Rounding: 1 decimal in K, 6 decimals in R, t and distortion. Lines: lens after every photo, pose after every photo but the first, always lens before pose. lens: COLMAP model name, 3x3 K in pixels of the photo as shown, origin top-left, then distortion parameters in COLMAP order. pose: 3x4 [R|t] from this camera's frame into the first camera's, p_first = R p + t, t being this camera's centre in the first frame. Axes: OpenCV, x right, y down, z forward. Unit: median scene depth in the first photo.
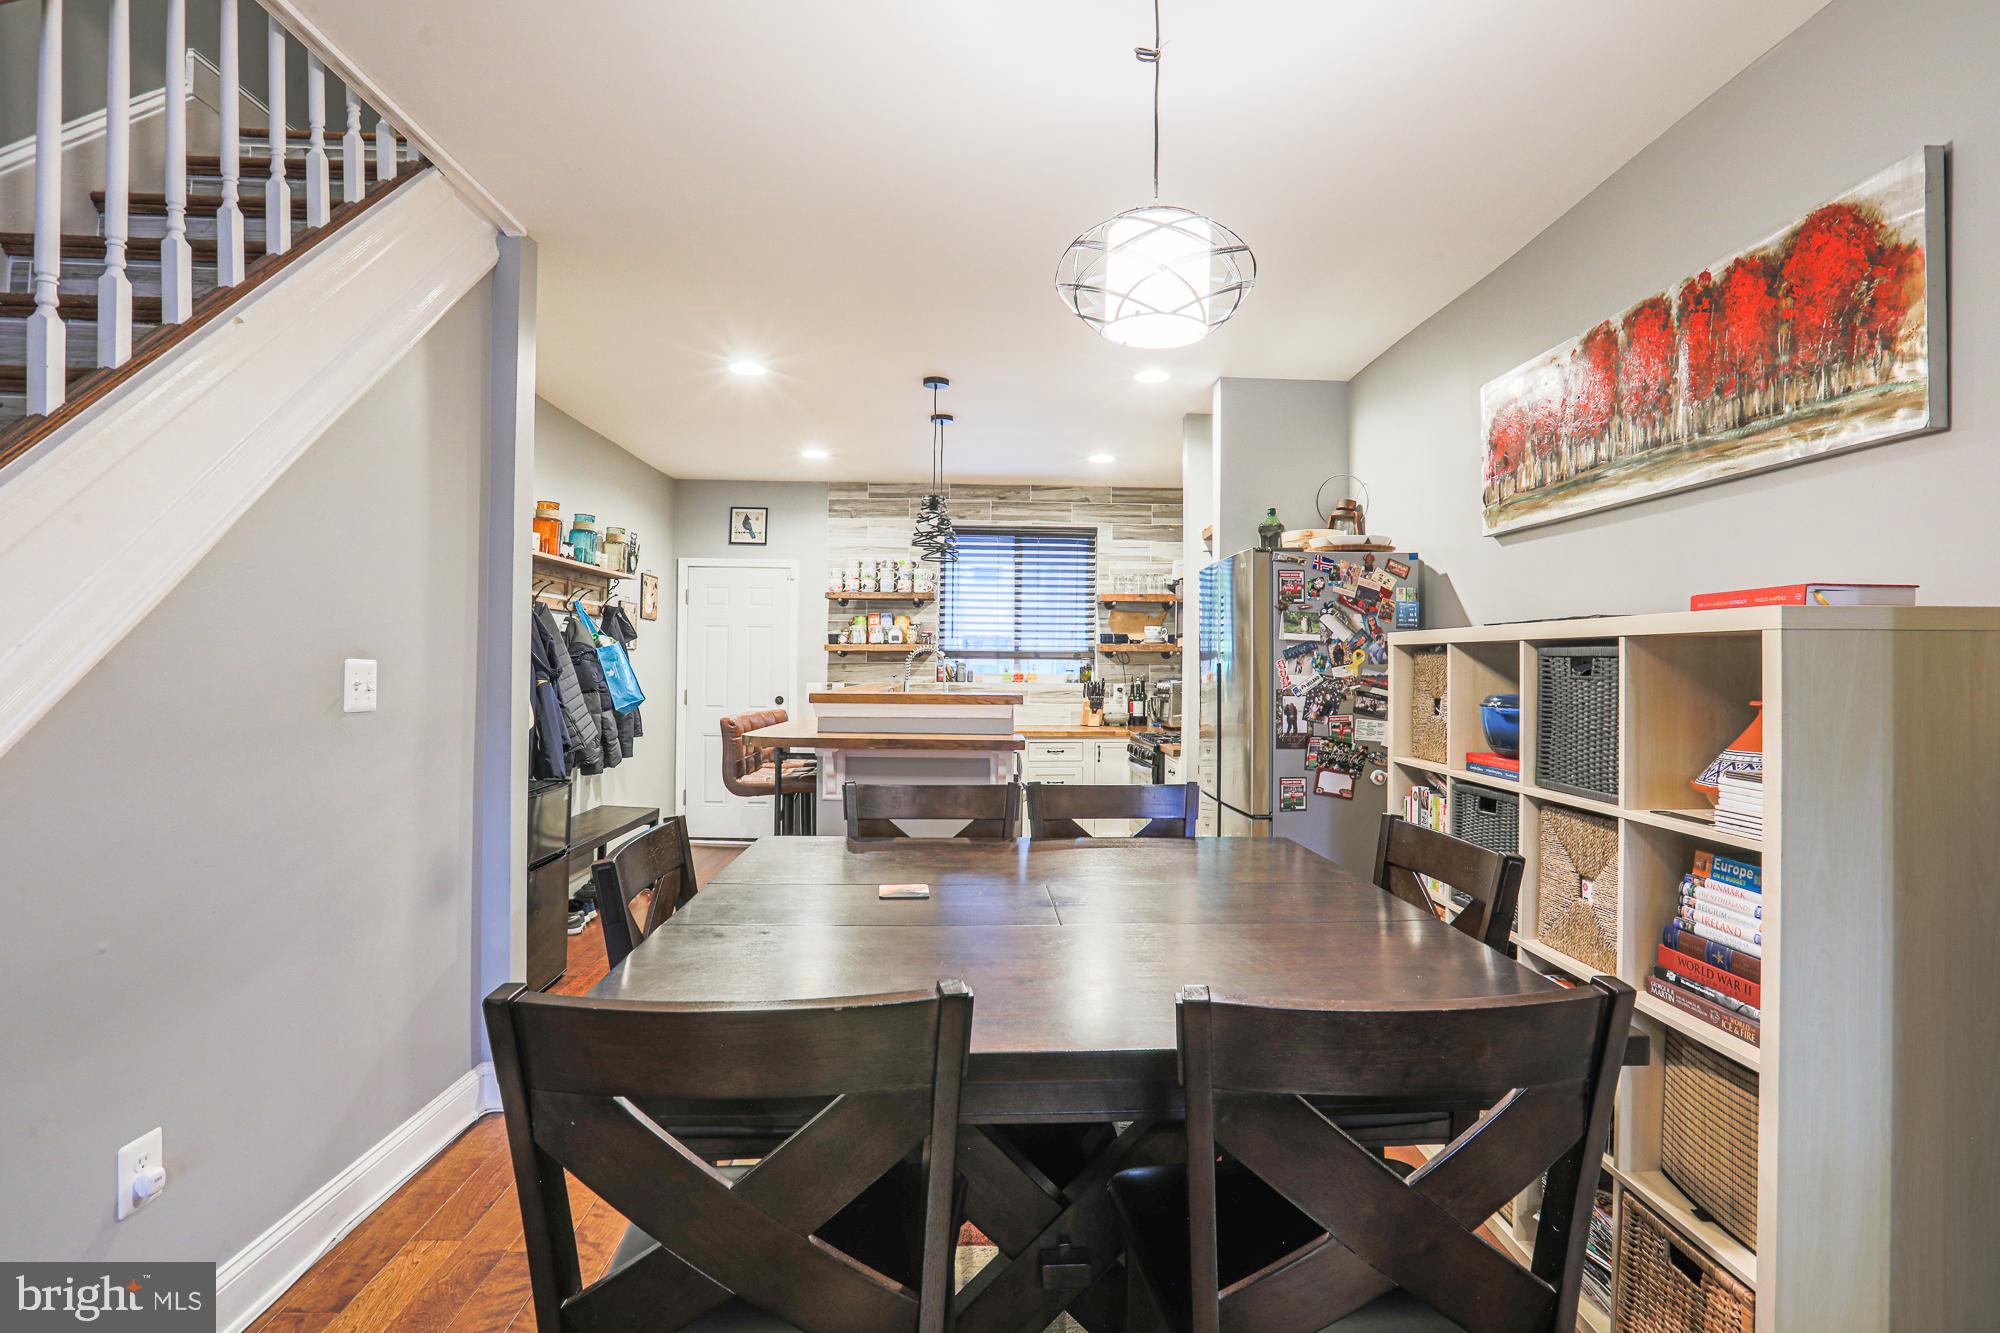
lens RADIAL K [[952.5, 0, 1012.5], [0, 952.5, 652.9], [0, 0, 1]] dist [-0.021631, 0.000281]
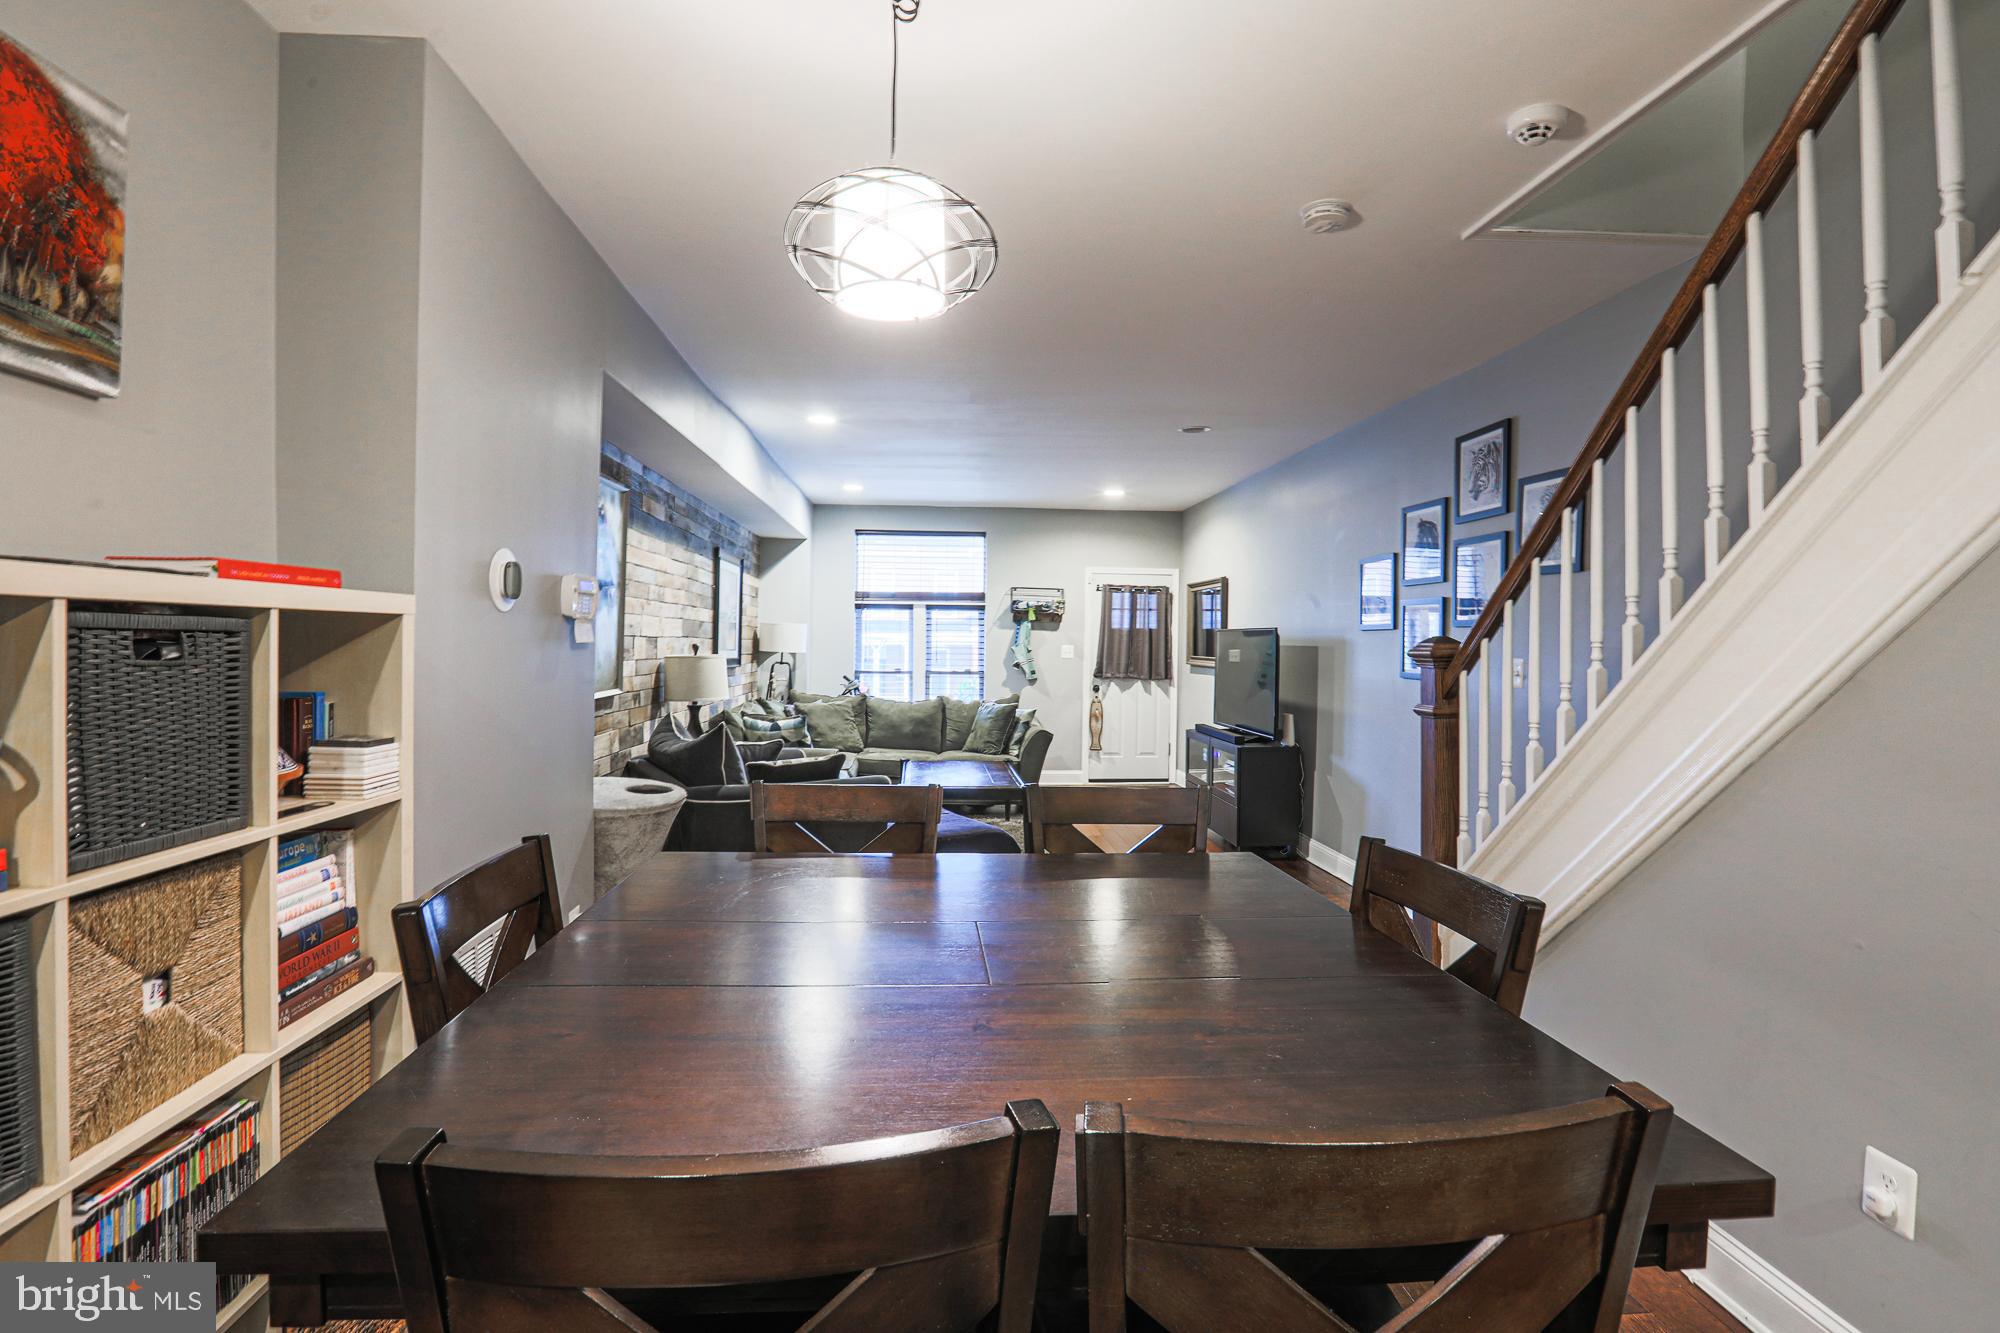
lens RADIAL K [[946.1, 0, 999.8], [0, 946.1, 647.2], [0, 0, 1]] dist [-0.035699, 0.012618]
pose [[-0.998987, -0.026496, -0.036374, 0.028730], [-0.026385, 0.999646, -0.003526, 0.000705], [0.036454, -0.002563, -0.999332, 0.797230]]
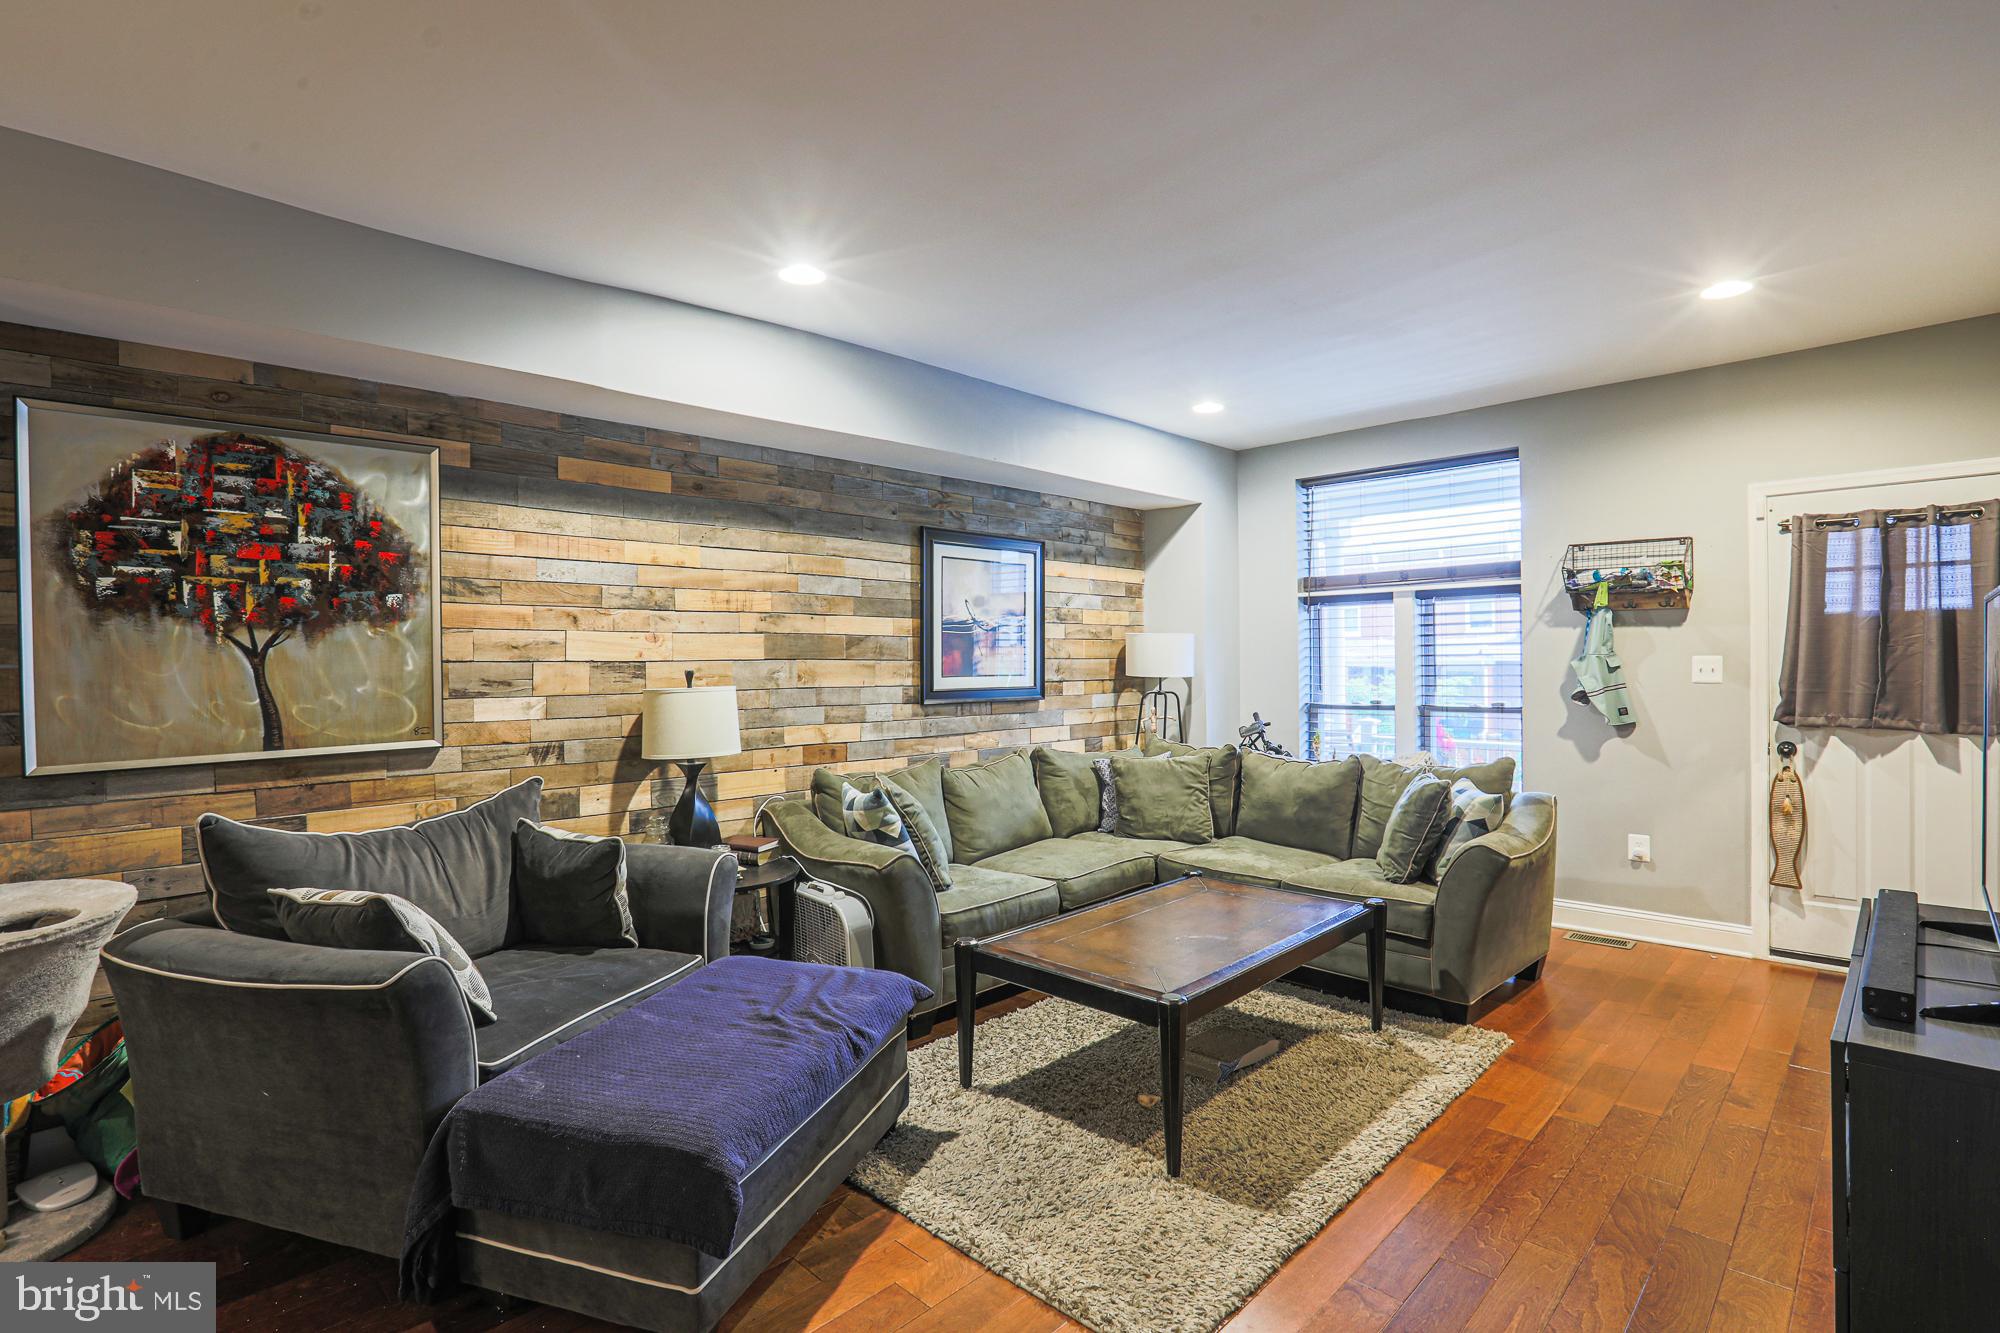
lens RADIAL K [[970.0, 0, 1028.8], [0, 970.0, 655.6], [0, 0, 1]] dist [-0.056995, 0.024620]
pose [[-0.688559, -0.001422, 0.725179, -0.446005], [-0.003367, 0.999994, -0.001236, -0.011176], [-0.725172, -0.003293, -0.688560, -0.138603]]
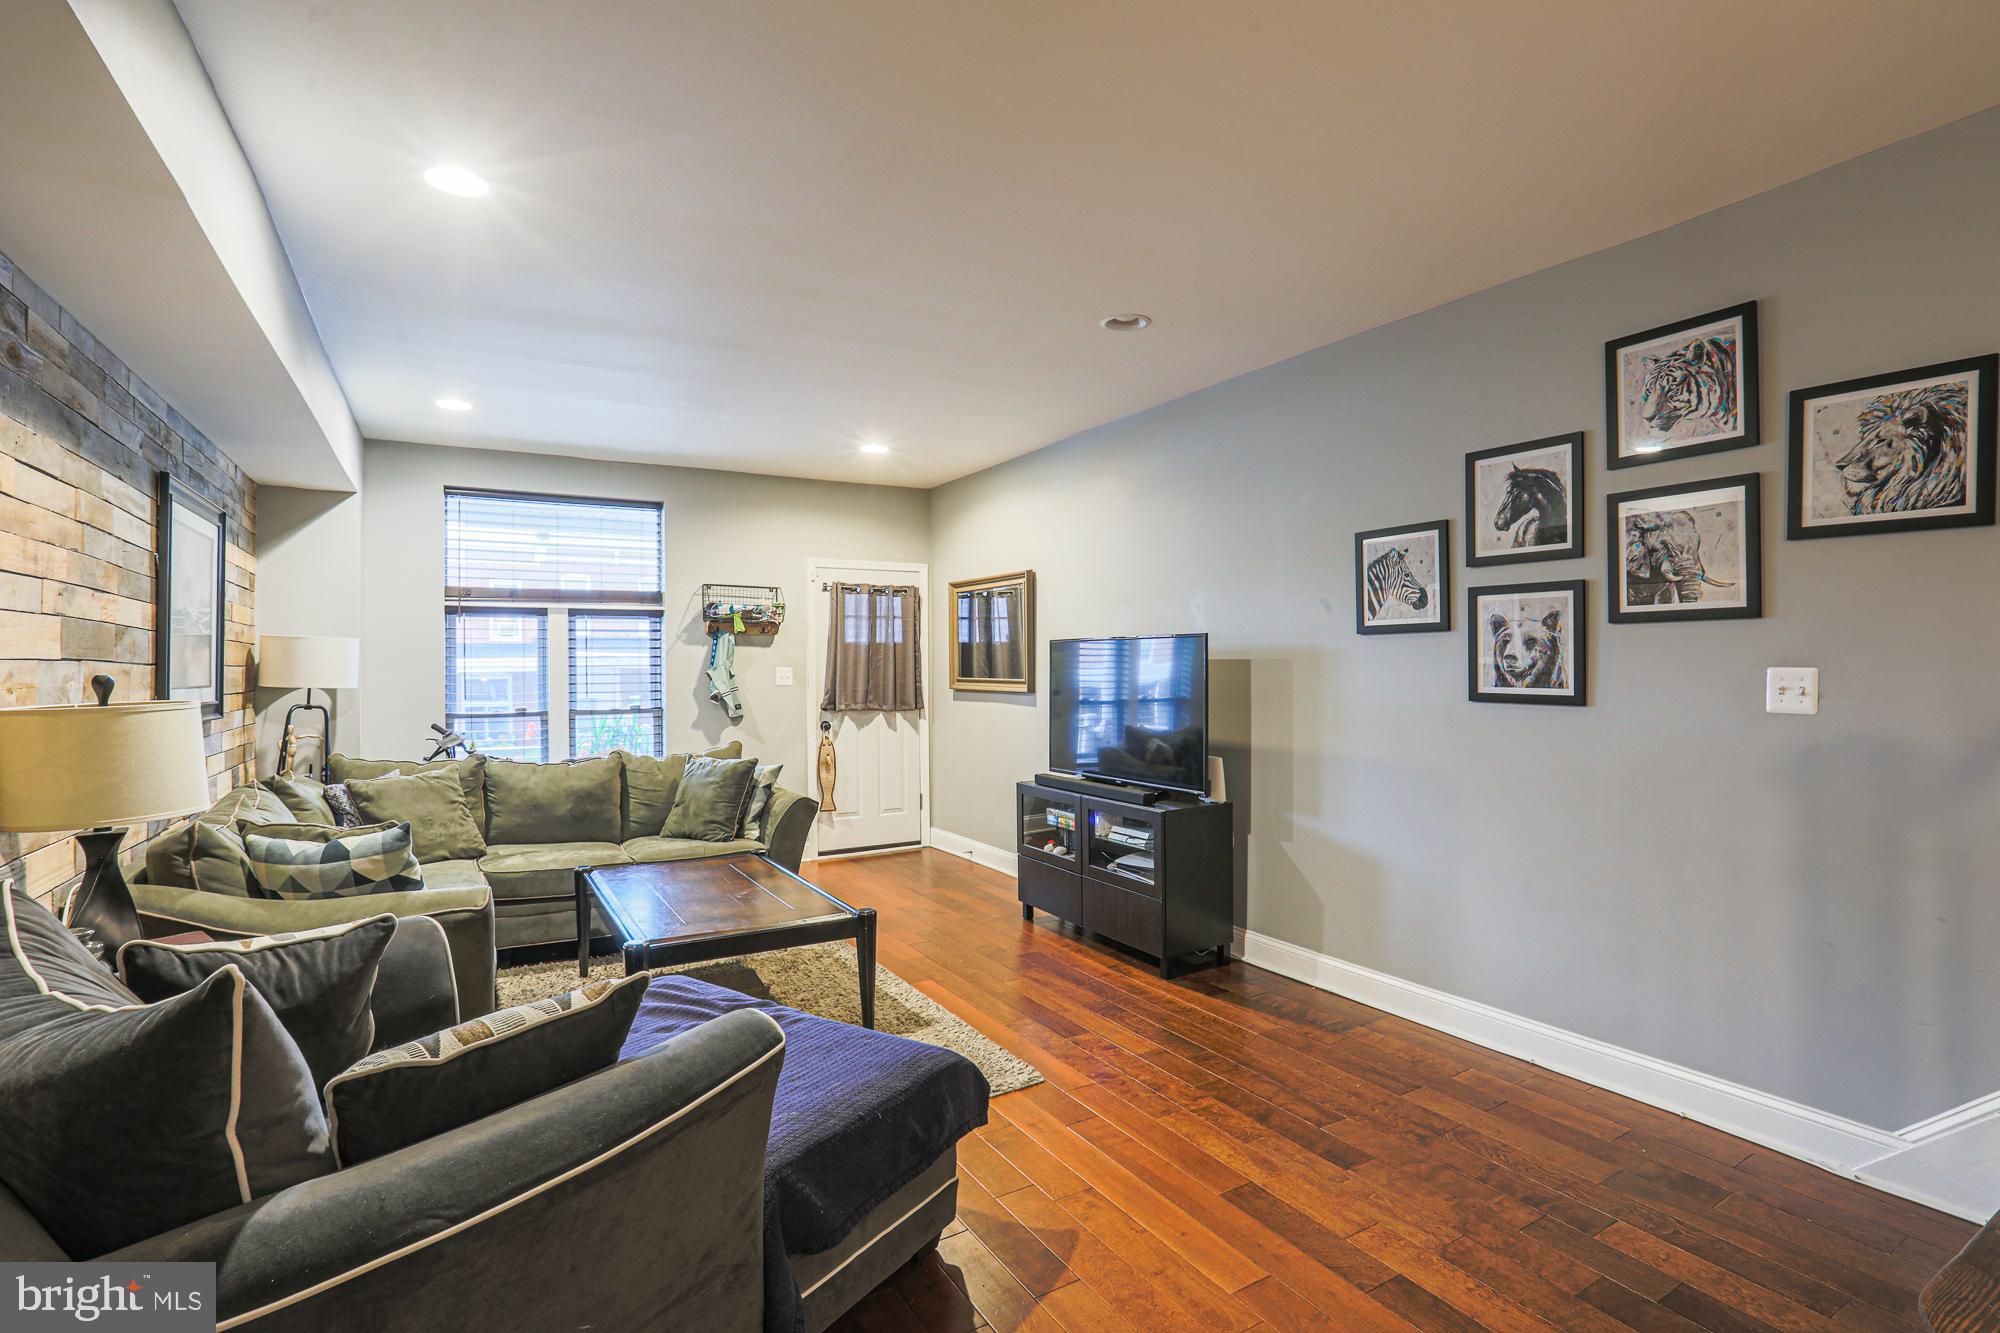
lens RADIAL K [[946.5, 0, 1013.9], [0, 946.5, 658.7], [0, 0, 1]] dist [-0.061657, 0.028758]
pose [[-0.877115, -0.011962, -0.480132, 0.206596], [-0.002155, 0.999778, -0.020973, 0.002550], [0.480276, -0.017361, -0.876946, 0.152759]]
